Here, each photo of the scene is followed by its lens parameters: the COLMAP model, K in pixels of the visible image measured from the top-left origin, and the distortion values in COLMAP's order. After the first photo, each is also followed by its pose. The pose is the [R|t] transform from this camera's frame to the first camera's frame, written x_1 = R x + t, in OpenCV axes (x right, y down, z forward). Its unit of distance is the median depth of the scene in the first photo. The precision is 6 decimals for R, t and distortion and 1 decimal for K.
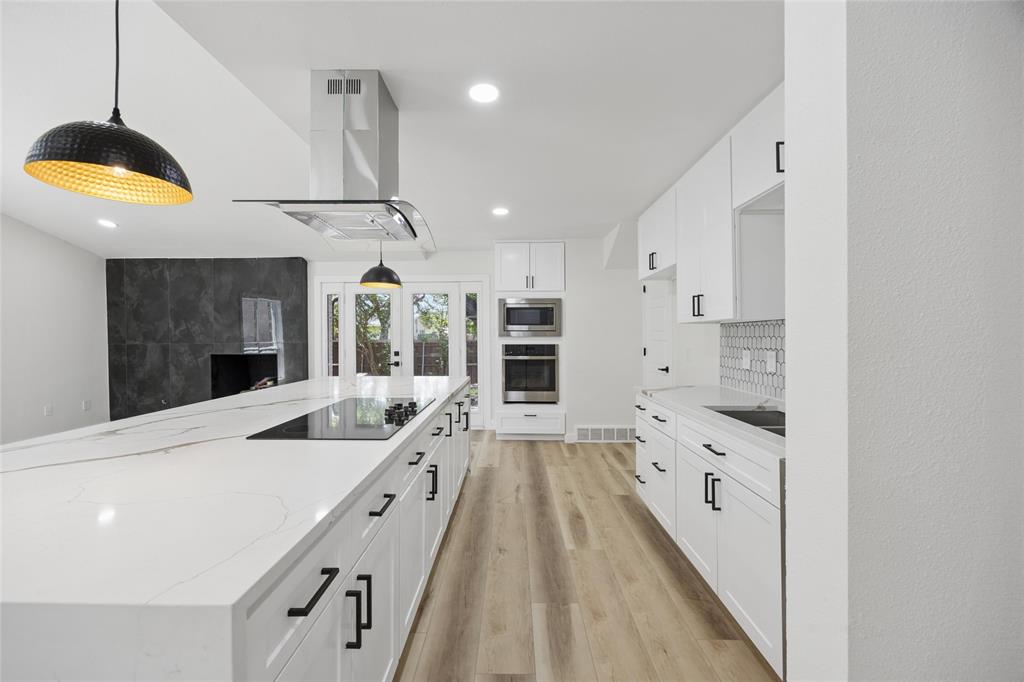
lens RADIAL K [[398.8, 0, 509.4], [0, 398.8, 332.3], [0, 0, 1]] dist [-0.003678, -0.000105]
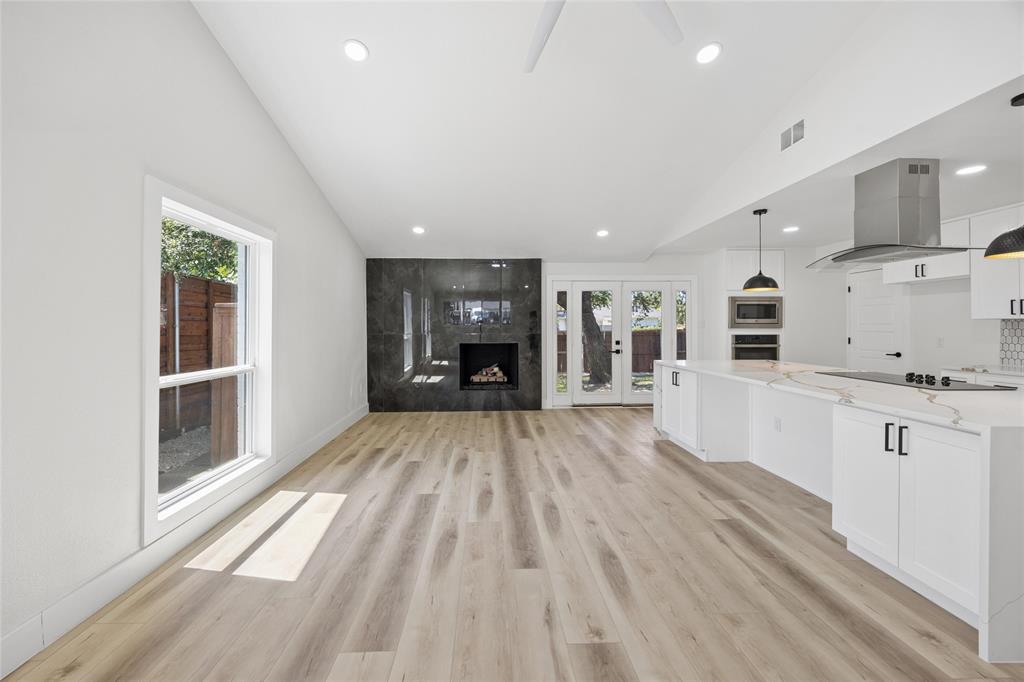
lens RADIAL K [[405.7, 0, 498.9], [0, 405.7, 326.8], [0, 0, 1]] dist [-0.004156, -0.000217]
pose [[0.999116, 0.002248, 0.041985, -0.811927], [-0.002640, 0.999953, 0.009278, -0.003508], [-0.041962, -0.009381, 0.999075, -0.197358]]
